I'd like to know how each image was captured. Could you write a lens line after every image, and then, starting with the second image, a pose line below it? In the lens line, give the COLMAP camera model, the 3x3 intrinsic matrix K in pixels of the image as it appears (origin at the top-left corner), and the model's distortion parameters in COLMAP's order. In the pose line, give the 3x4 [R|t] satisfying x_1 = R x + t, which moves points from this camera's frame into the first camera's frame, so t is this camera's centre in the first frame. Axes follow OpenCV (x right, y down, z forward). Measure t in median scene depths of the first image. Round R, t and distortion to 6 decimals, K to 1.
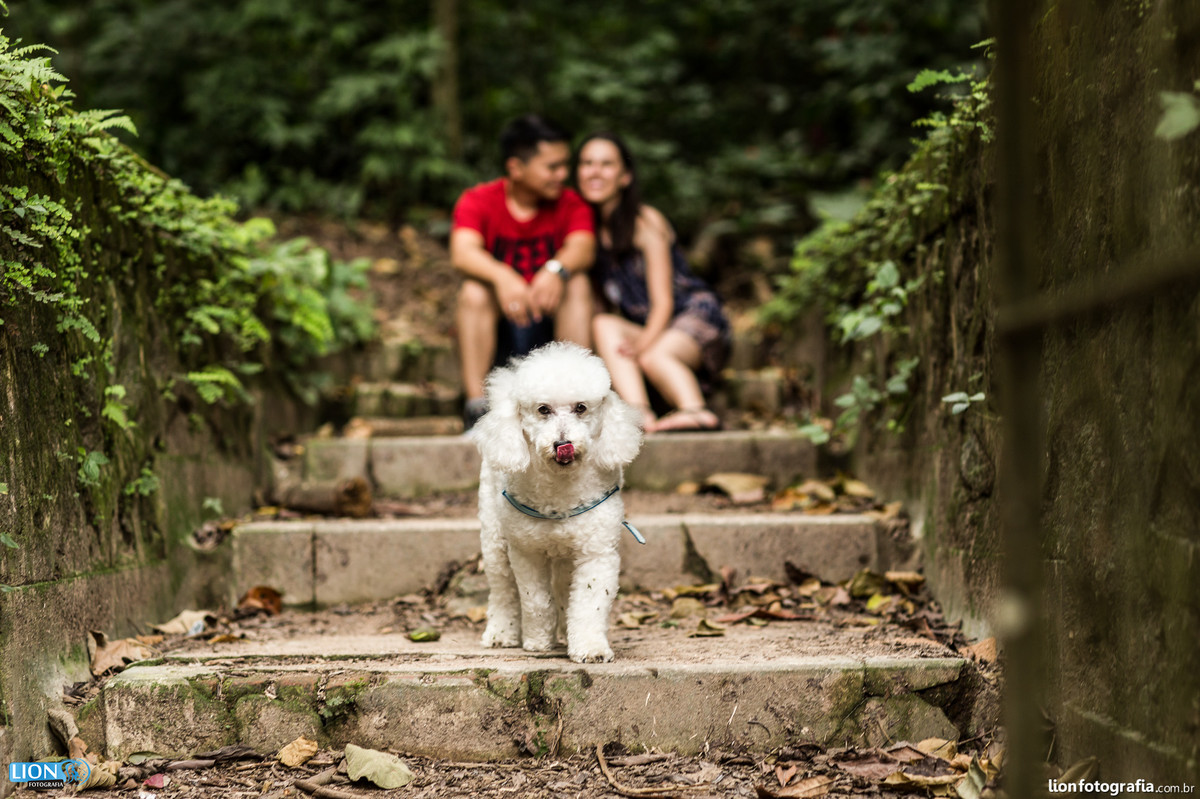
lens RADIAL K [[2983.1, 0, 600.0], [0, 2983.1, 399.5], [0, 0, 1]] dist [-0.057517, -0.913204]
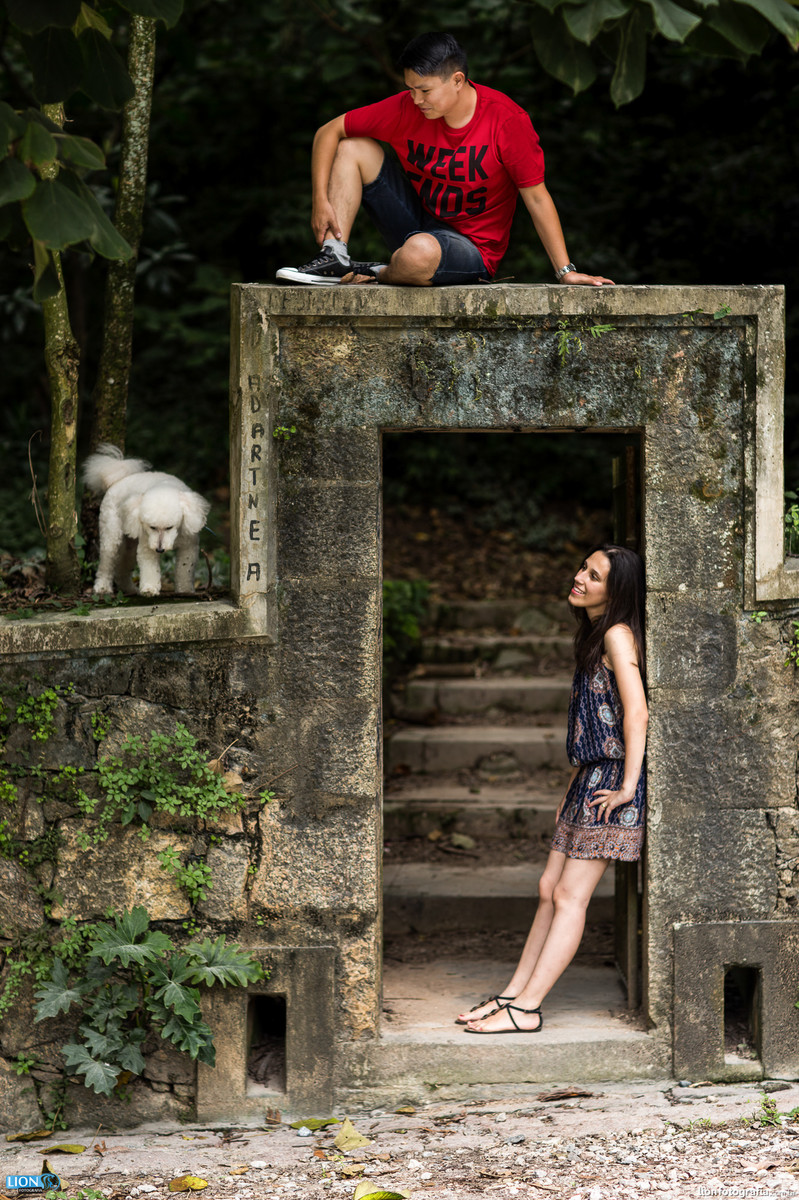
lens RADIAL K [[2821.3, 0, 399.5], [0, 2821.3, 600.0], [0, 0, 1]] dist [-0.058281, -1.225631]
pose [[0.998303, 0.016762, -0.055771, 0.010732], [-0.014504, 0.999068, 0.040654, -0.179144], [0.056401, -0.039776, 0.997616, -1.399686]]
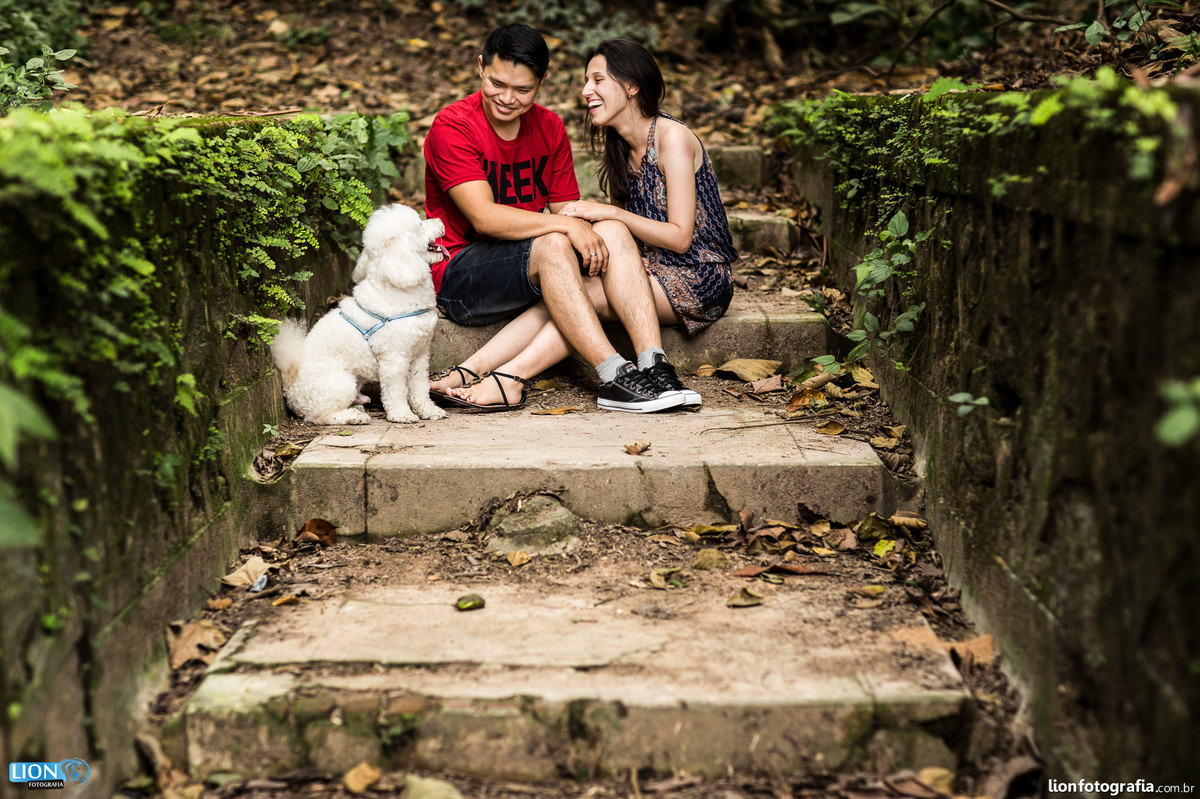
lens RADIAL K [[2821.3, 0, 600.0], [0, 2821.3, 399.5], [0, 0, 1]] dist [-0.058281, -1.225631]
pose [[0.999948, 0.010094, -0.001297, -0.010402], [-0.009832, 0.991071, 0.132969, -0.130438], [0.002628, -0.132949, 0.991119, -0.016970]]
